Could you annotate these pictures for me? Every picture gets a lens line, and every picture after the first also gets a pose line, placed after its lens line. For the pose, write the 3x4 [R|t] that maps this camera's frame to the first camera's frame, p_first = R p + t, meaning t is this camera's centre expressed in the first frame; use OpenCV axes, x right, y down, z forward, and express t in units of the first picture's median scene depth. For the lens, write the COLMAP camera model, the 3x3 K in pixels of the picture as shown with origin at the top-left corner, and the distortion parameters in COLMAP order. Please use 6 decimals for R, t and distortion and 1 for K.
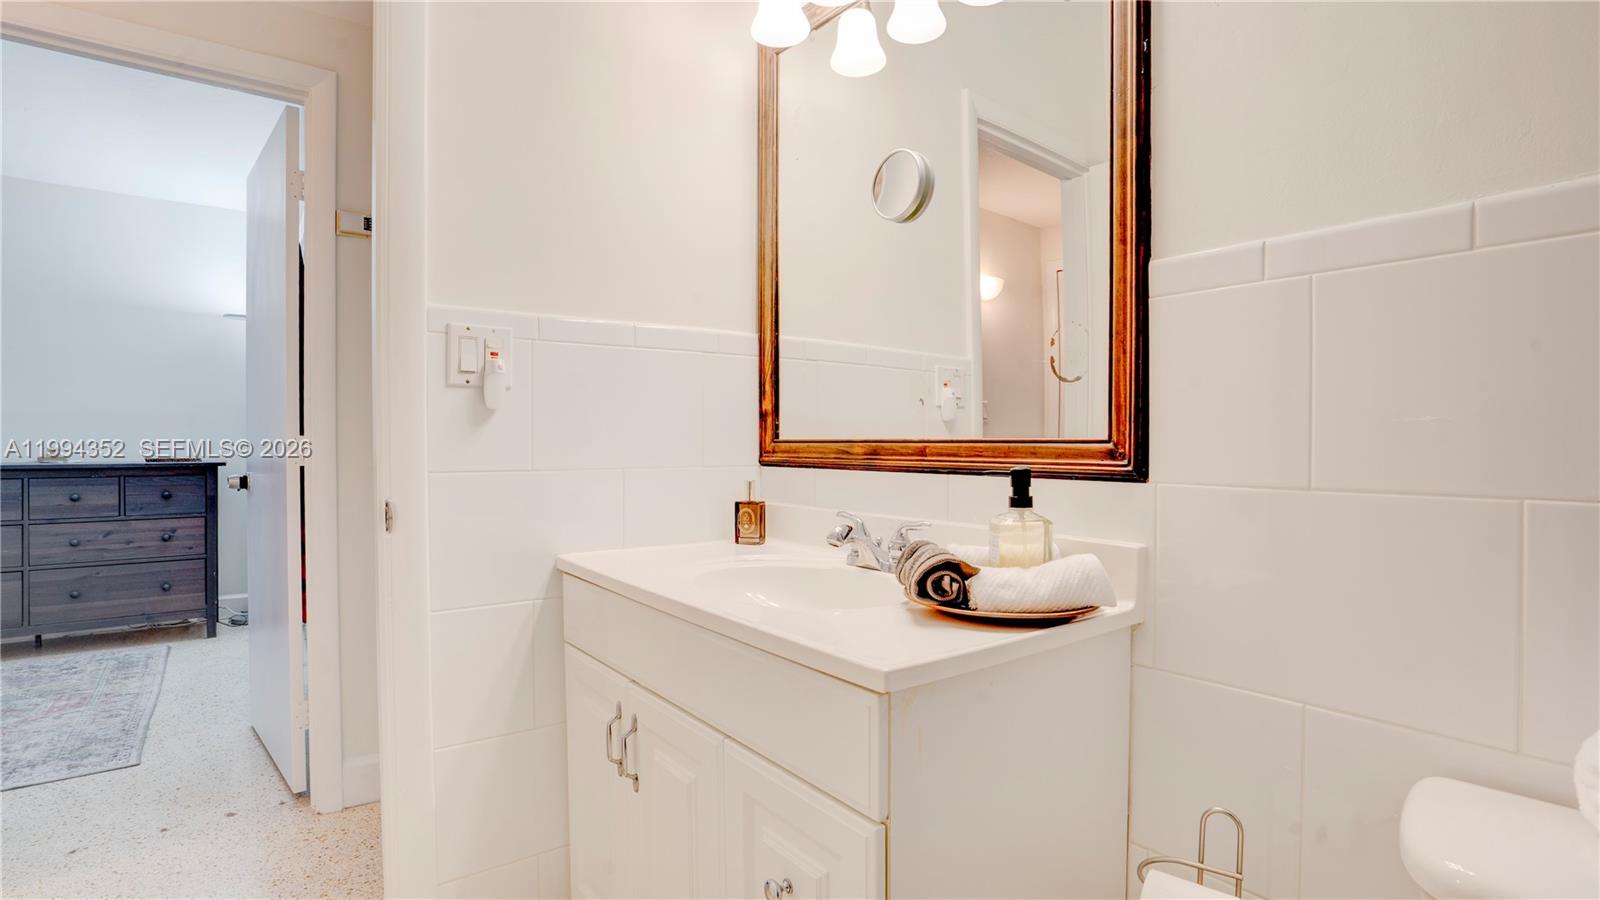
lens RADIAL K [[754.7, 0, 812.1], [0, 754.7, 452.3], [0, 0, 1]] dist [-0.002066, 0.000475]
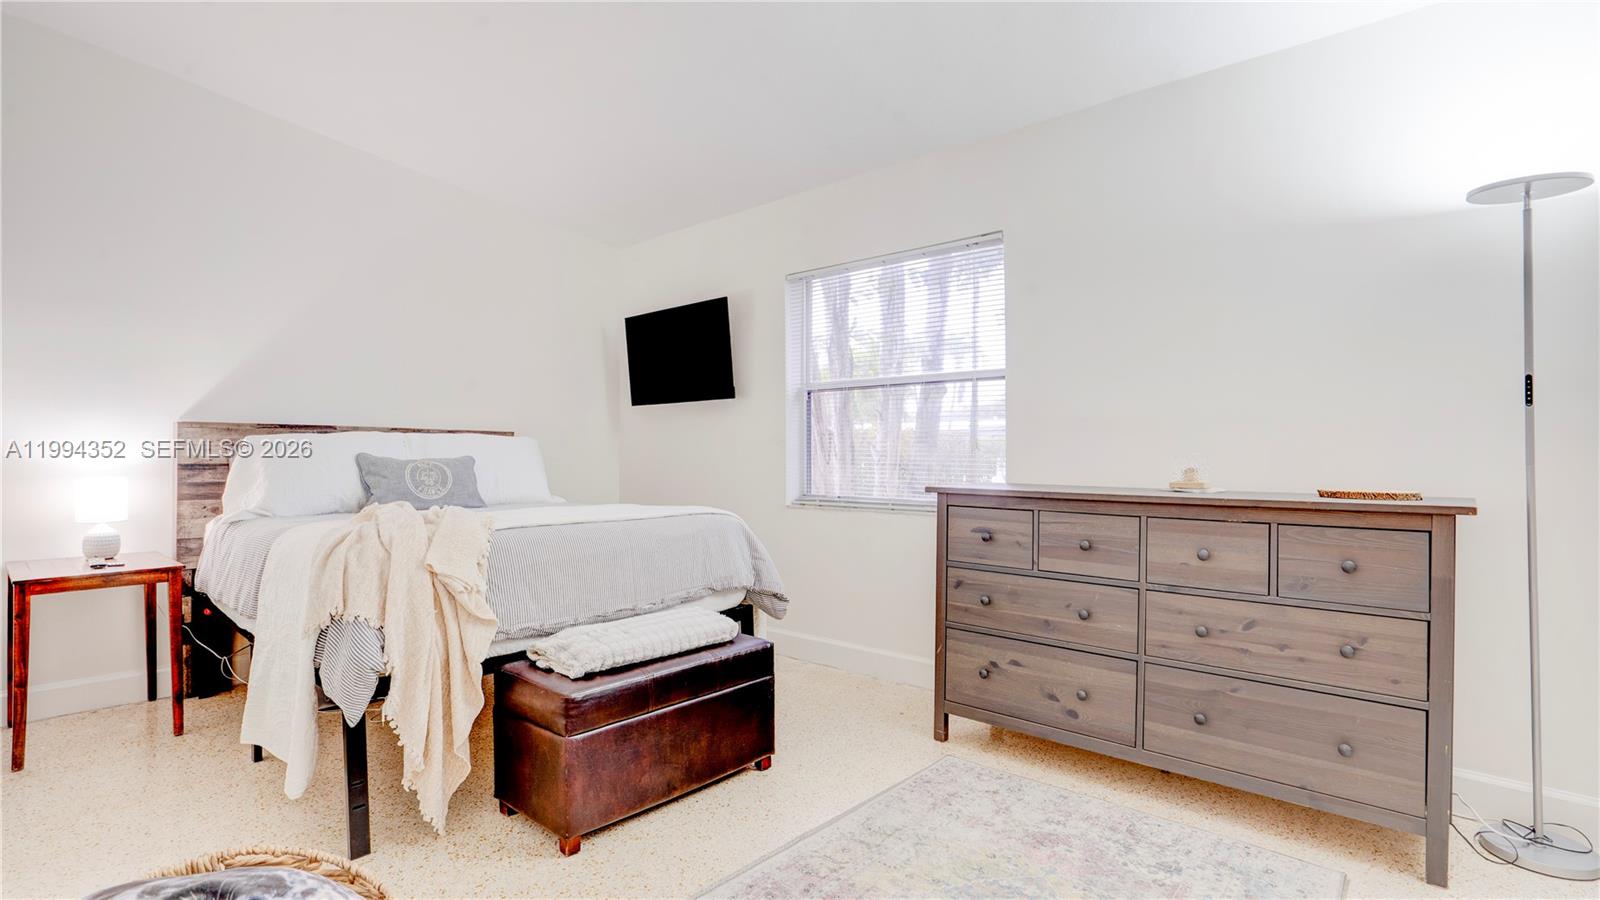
lens RADIAL K [[754.7, 0, 811.6], [0, 754.7, 463.4], [0, 0, 1]] dist [-0.002066, 0.000475]
pose [[0.148944, 0.010603, -0.988789, -0.429618], [-0.014691, 0.999856, 0.008508, -0.010958], [0.988737, 0.013259, 0.149078, 0.590780]]
